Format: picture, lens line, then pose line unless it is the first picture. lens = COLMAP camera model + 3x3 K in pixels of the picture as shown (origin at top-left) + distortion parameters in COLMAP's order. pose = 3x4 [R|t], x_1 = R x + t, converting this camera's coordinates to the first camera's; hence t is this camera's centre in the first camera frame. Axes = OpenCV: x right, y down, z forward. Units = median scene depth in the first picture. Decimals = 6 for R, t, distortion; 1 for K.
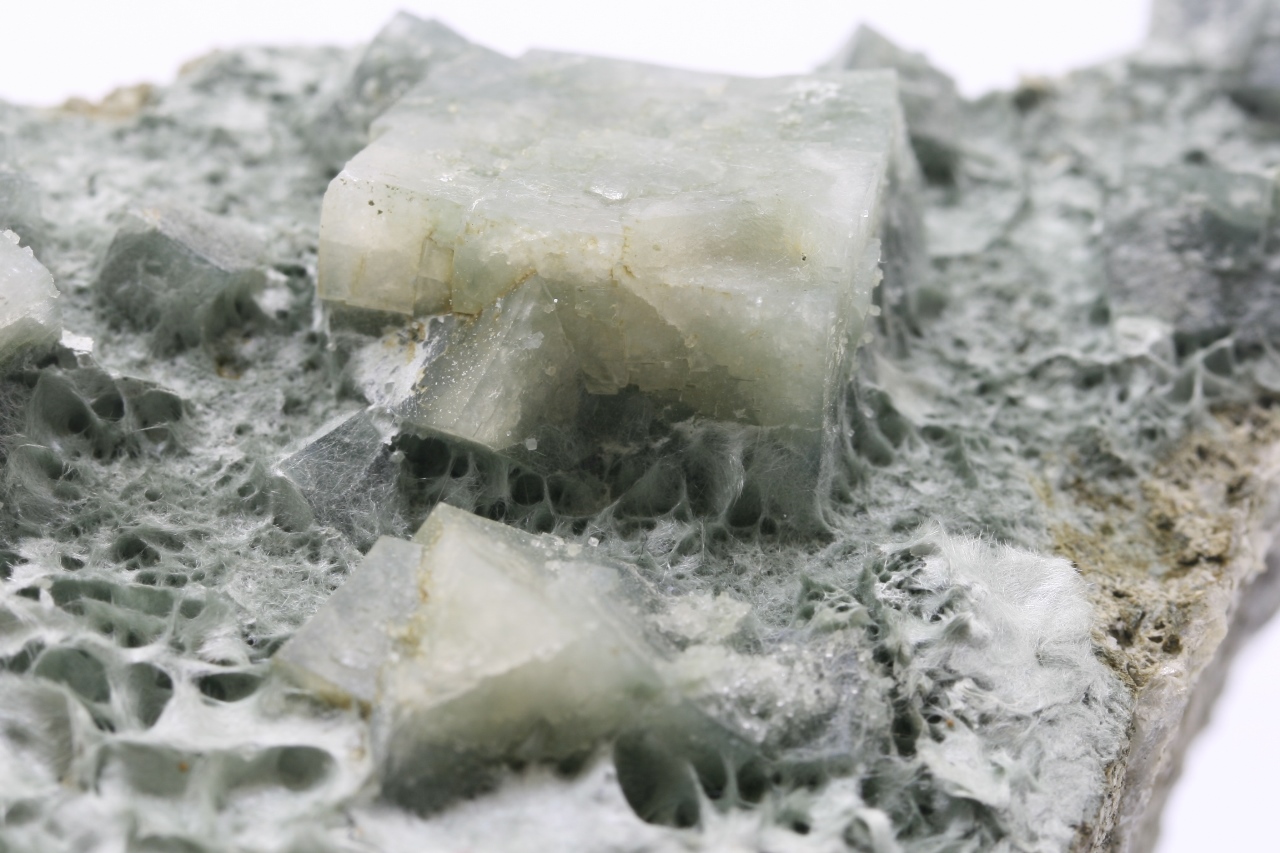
lens RADIAL K [[7196.8, 0, 638.9], [0, 7196.8, 425.8], [0, 0, 1]] dist [-0.174948, 0.000000]
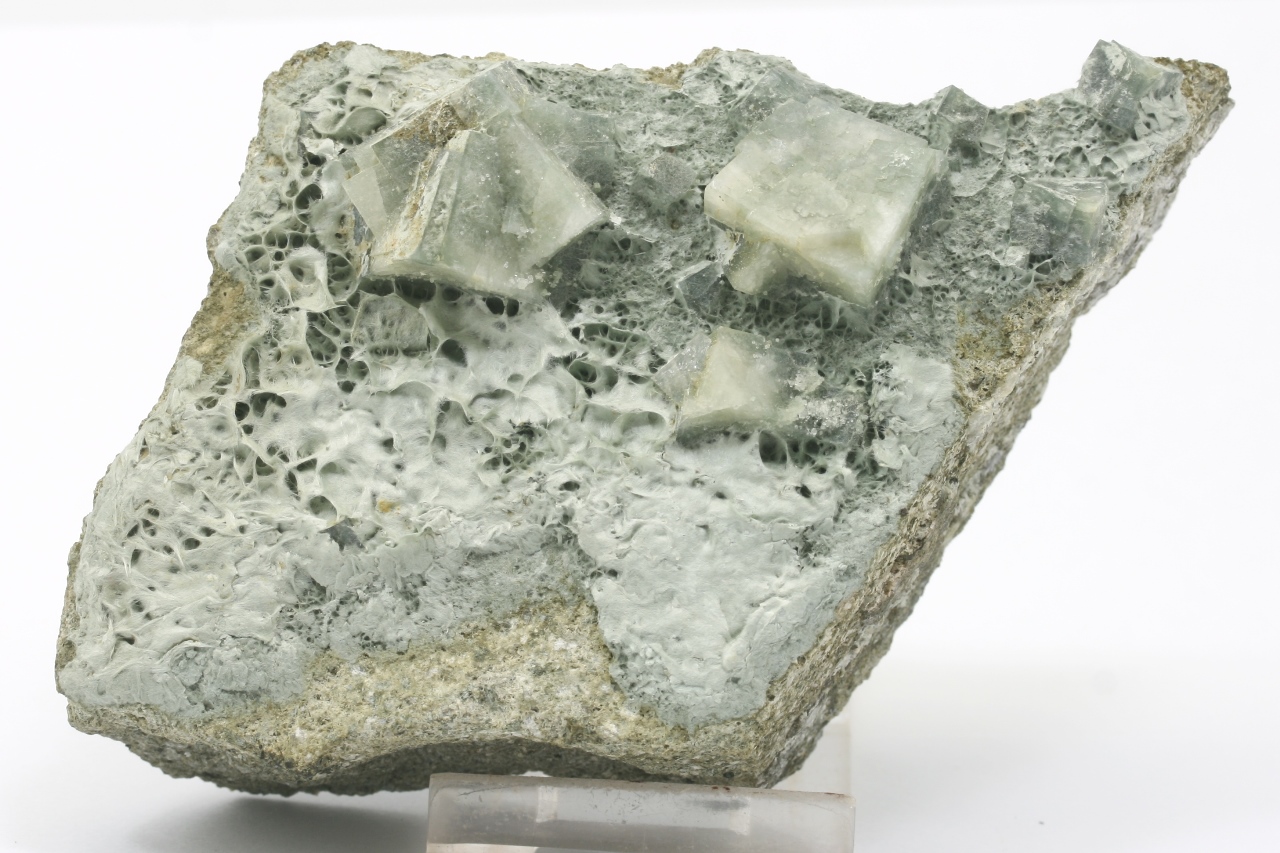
lens RADIAL K [[5394.7, 0, 637.0], [0, 5394.7, 426.3], [0, 0, 1]] dist [-0.116341, 0.000000]
pose [[0.957028, 0.186234, -0.222295, 0.404773], [-0.067728, 0.888883, 0.453100, -0.880728], [0.281977, -0.418573, 0.863299, -0.815471]]
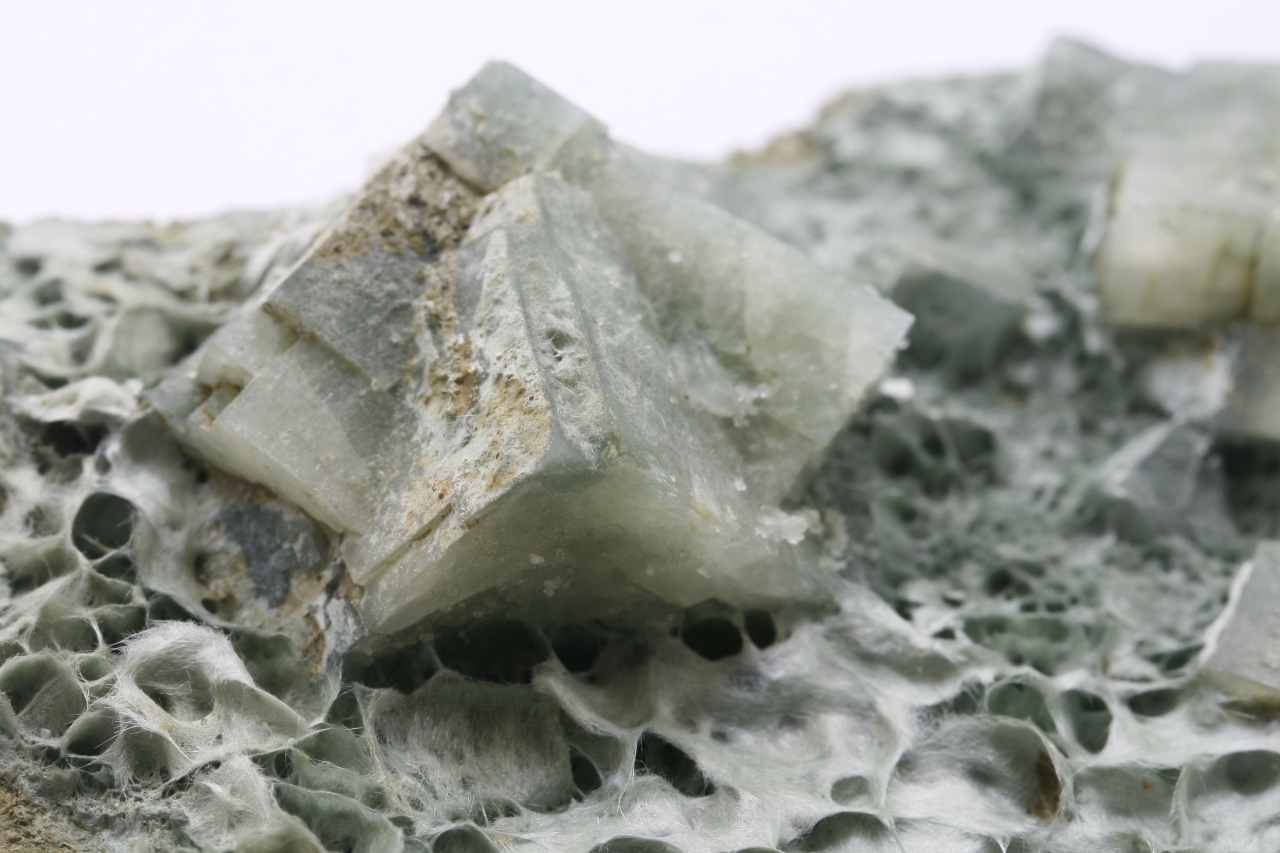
lens RADIAL K [[7196.8, 0, 639.4], [0, 7196.8, 426.3], [0, 0, 1]] dist [-0.174948, 0.000000]
pose [[0.974326, -0.109149, 0.196915, -0.318708], [0.105905, 0.994011, 0.026963, -0.037919], [-0.198678, -0.005416, 0.980050, -0.001326]]
